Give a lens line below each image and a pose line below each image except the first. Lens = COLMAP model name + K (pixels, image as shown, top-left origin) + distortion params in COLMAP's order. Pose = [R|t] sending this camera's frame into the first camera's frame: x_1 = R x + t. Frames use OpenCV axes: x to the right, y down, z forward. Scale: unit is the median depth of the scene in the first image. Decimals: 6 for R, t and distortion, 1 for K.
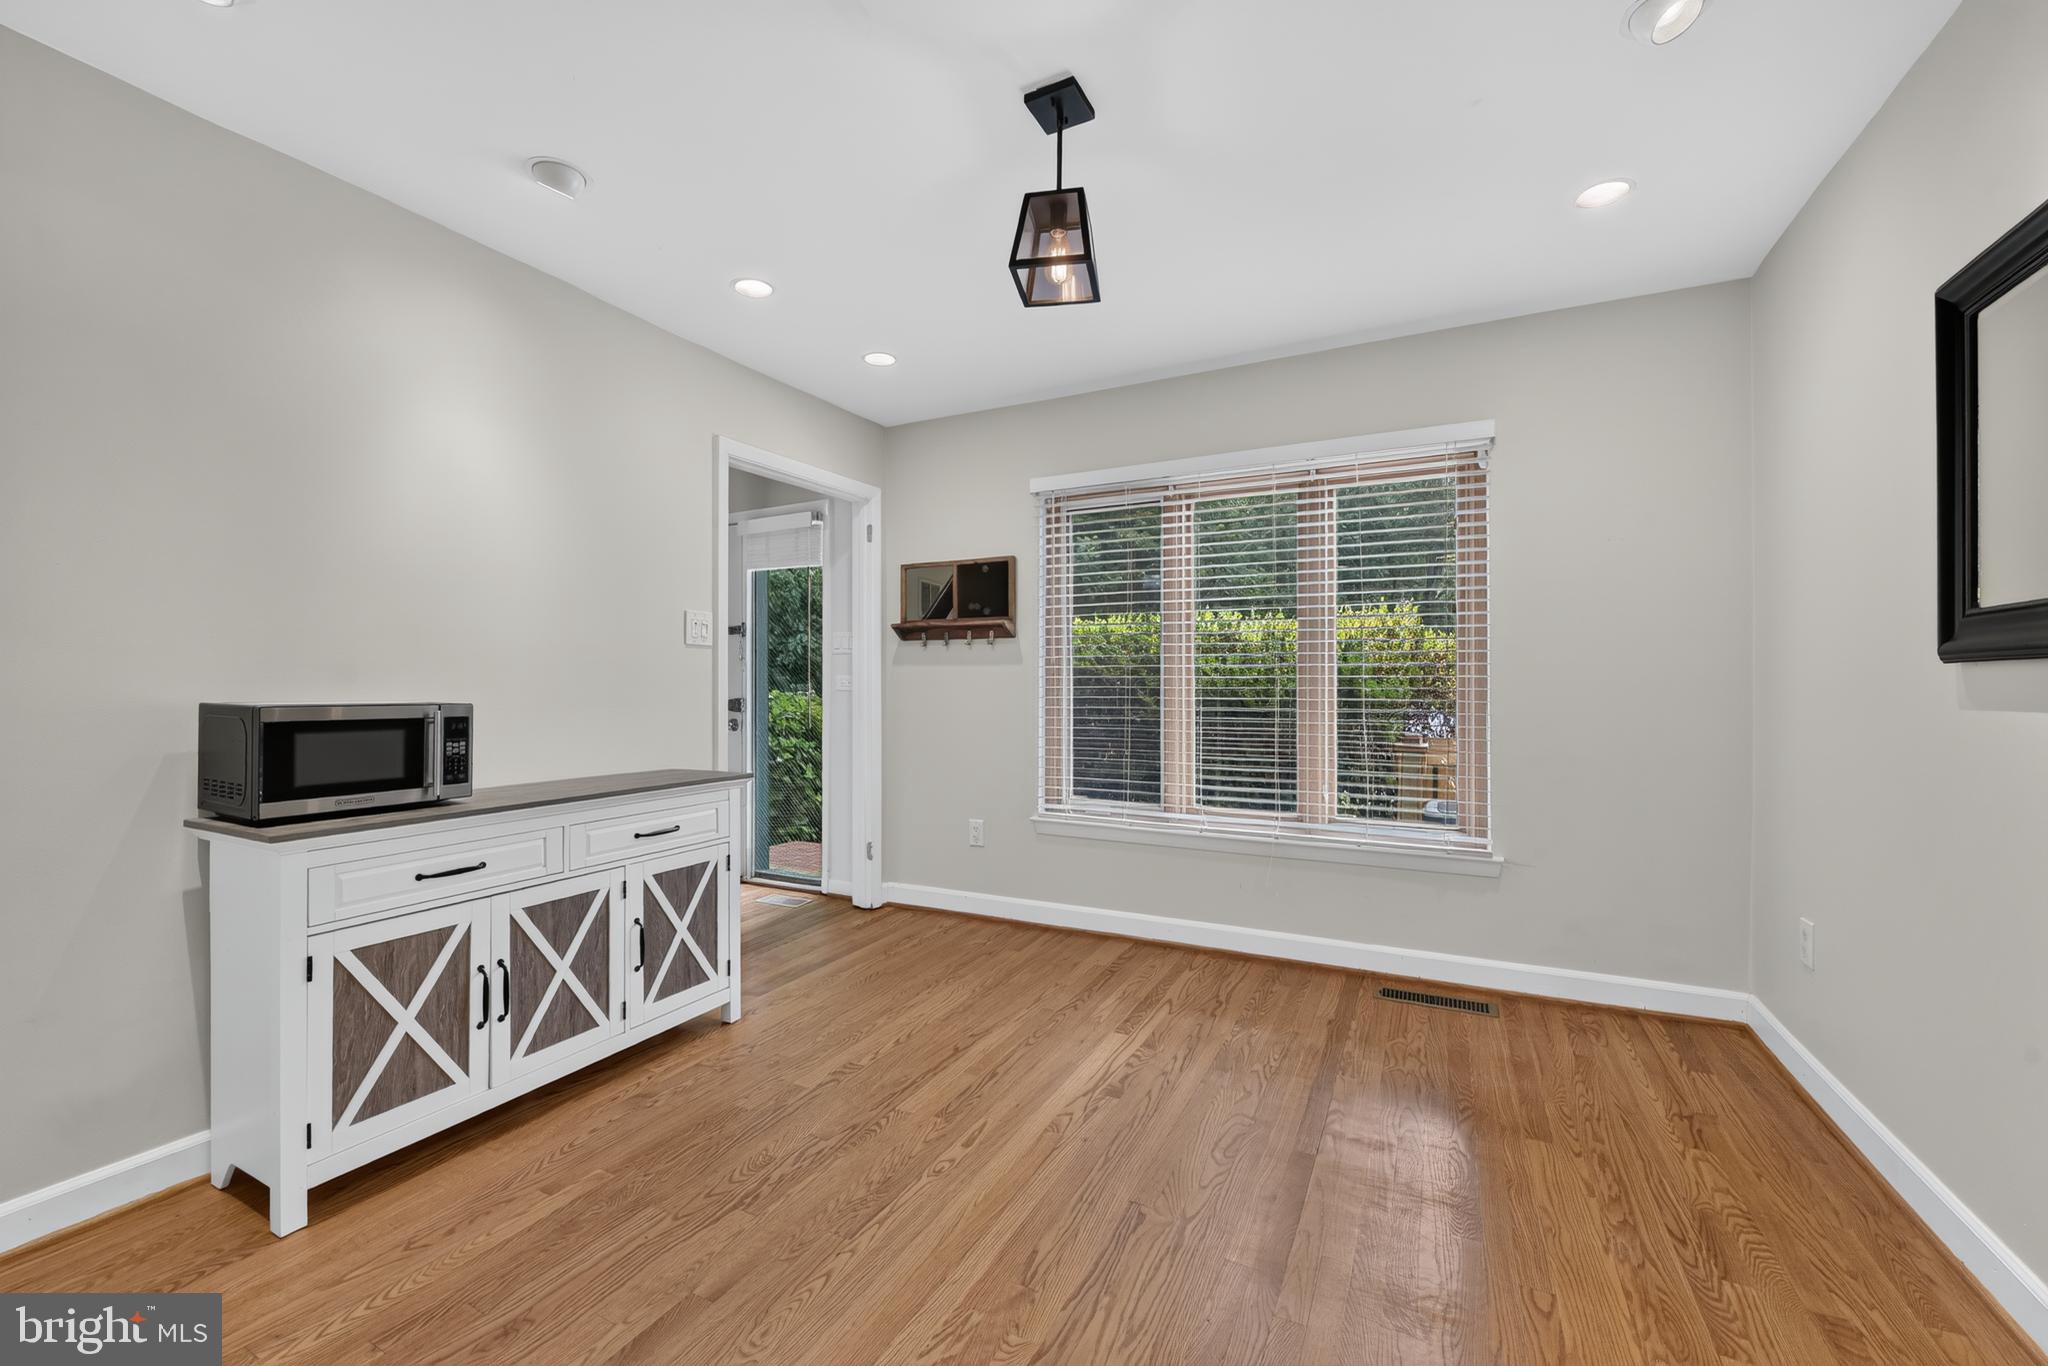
lens RADIAL K [[817.4, 0, 1023.0], [0, 817.4, 689.5], [0, 0, 1]] dist [-0.011824, 0.000470]
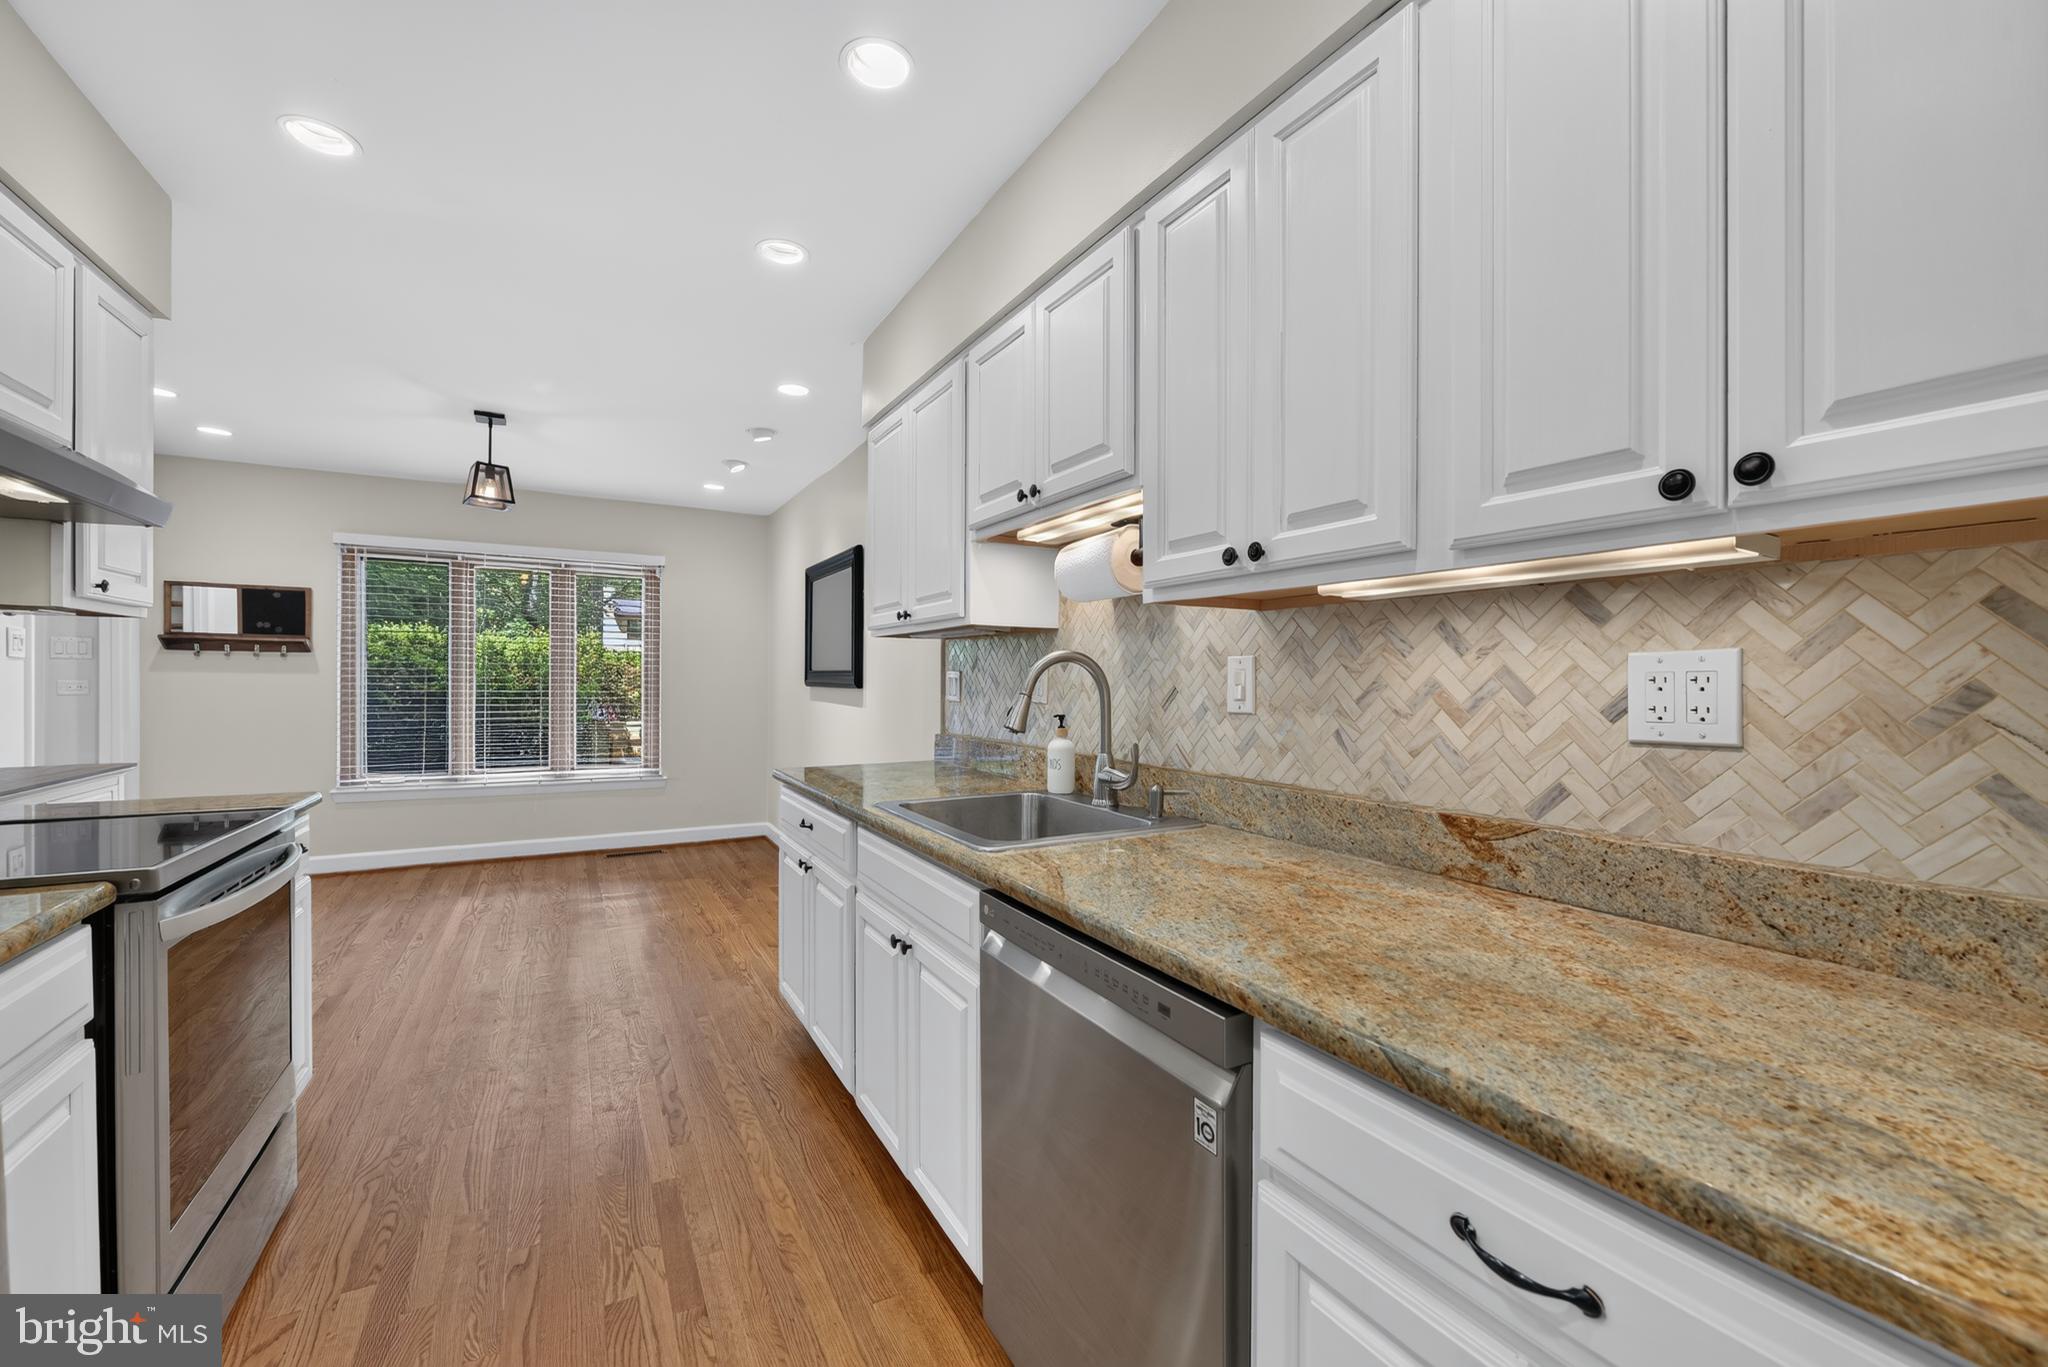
lens RADIAL K [[822.6, 0, 1032.9], [0, 822.6, 680.8], [0, 0, 1]] dist [-0.021092, 0.000531]
pose [[0.538707, 0.001124, 0.842492, -0.764656], [-0.004232, 0.999990, 0.001371, -0.041542], [-0.842482, -0.004304, 0.538707, -1.031113]]
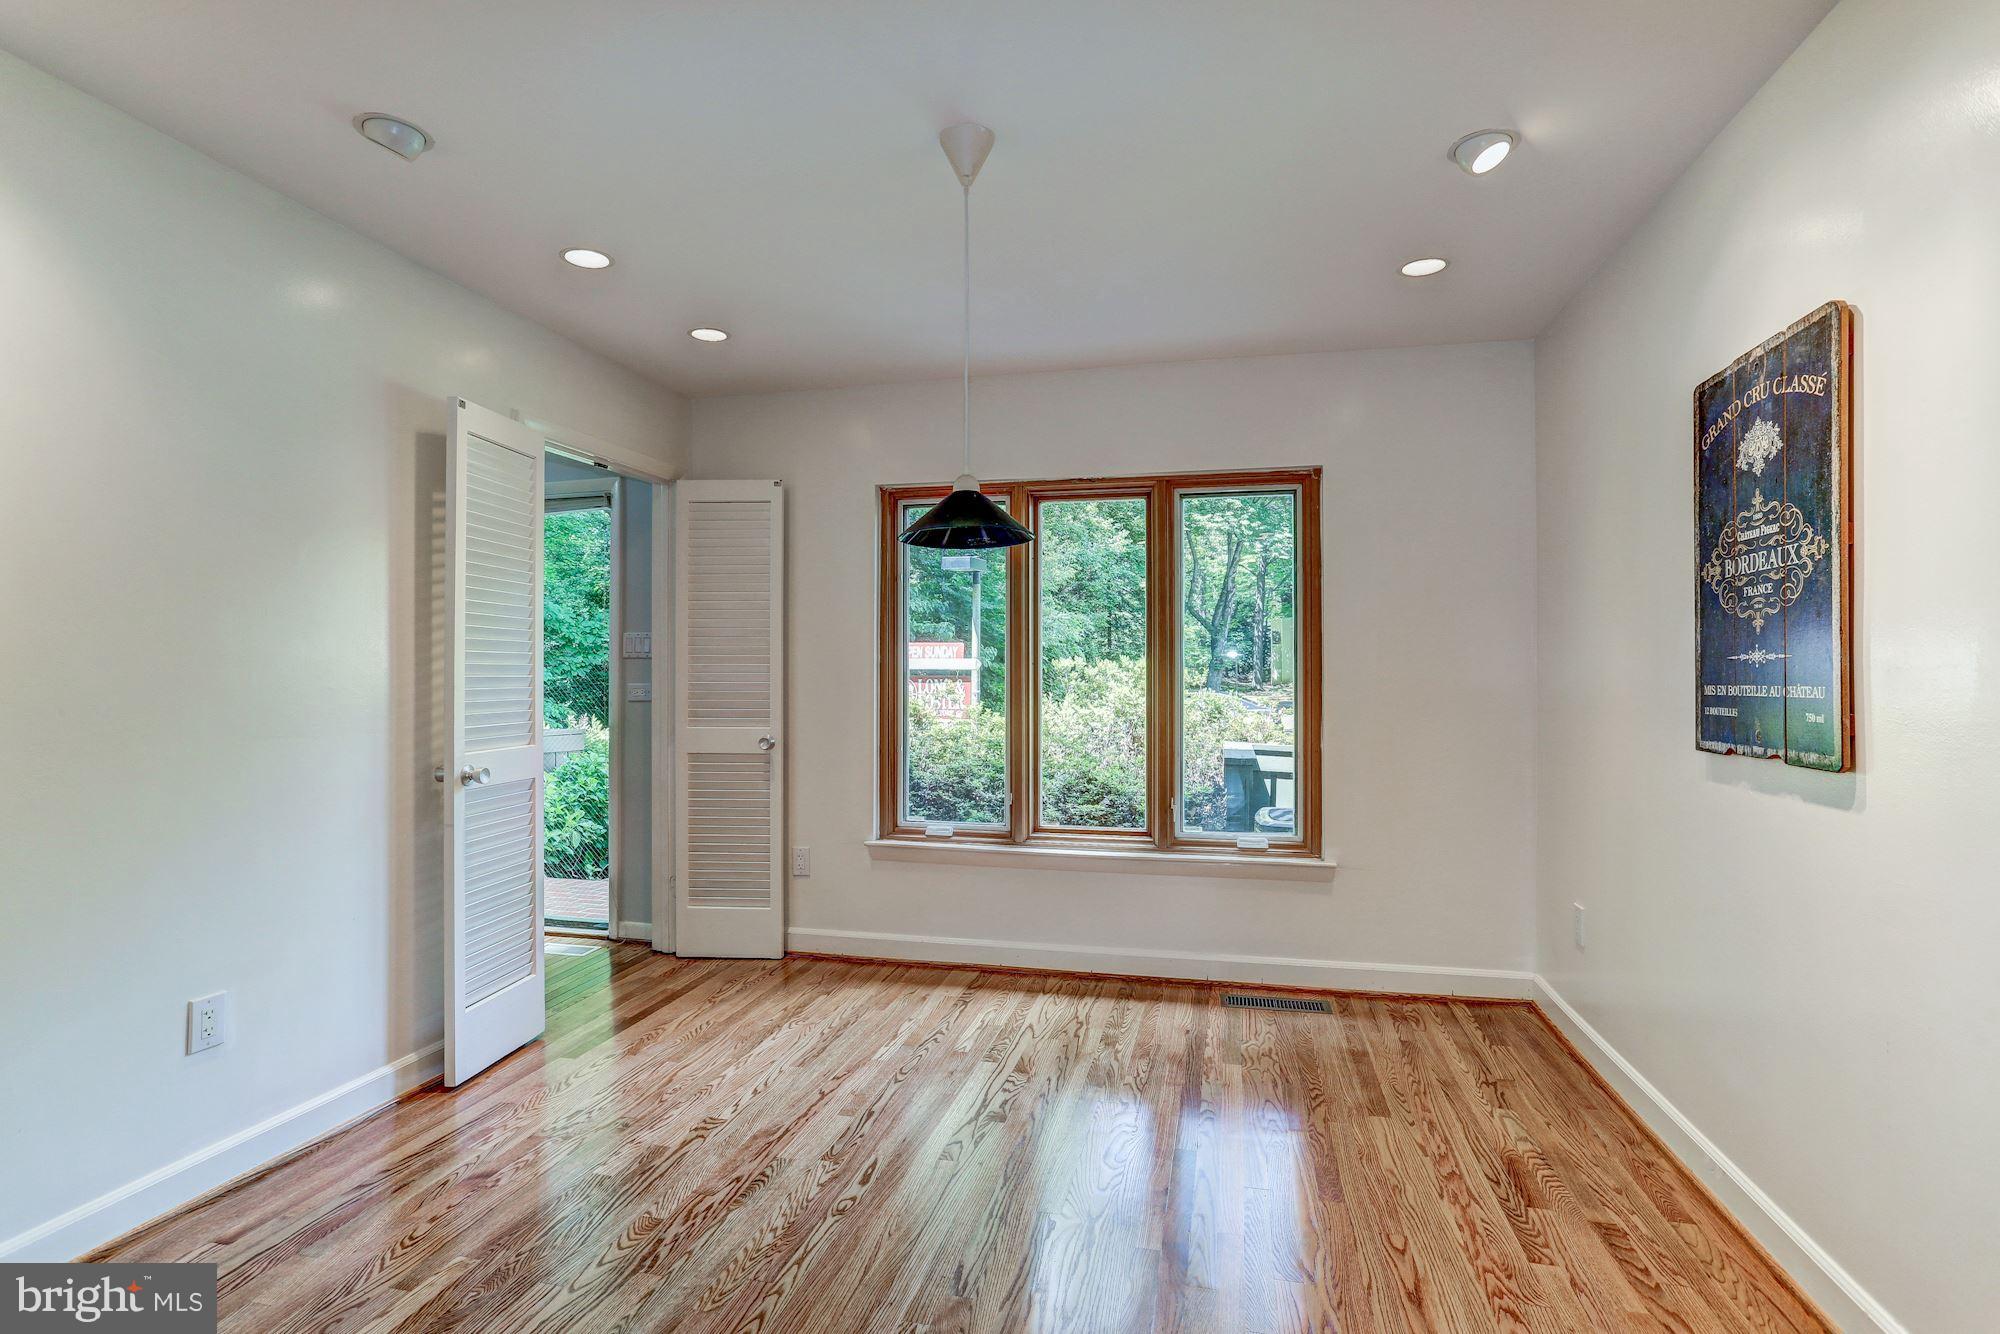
lens RADIAL K [[976.1, 0, 997.0], [0, 976.1, 668.4], [0, 0, 1]] dist [-0.053554, 0.038197]
pose [[0.971825, 0.001858, 0.235695, -0.165730], [0.001099, 0.999922, -0.012412, -0.036337], [-0.235699, 0.012321, 0.971748, -0.146649]]
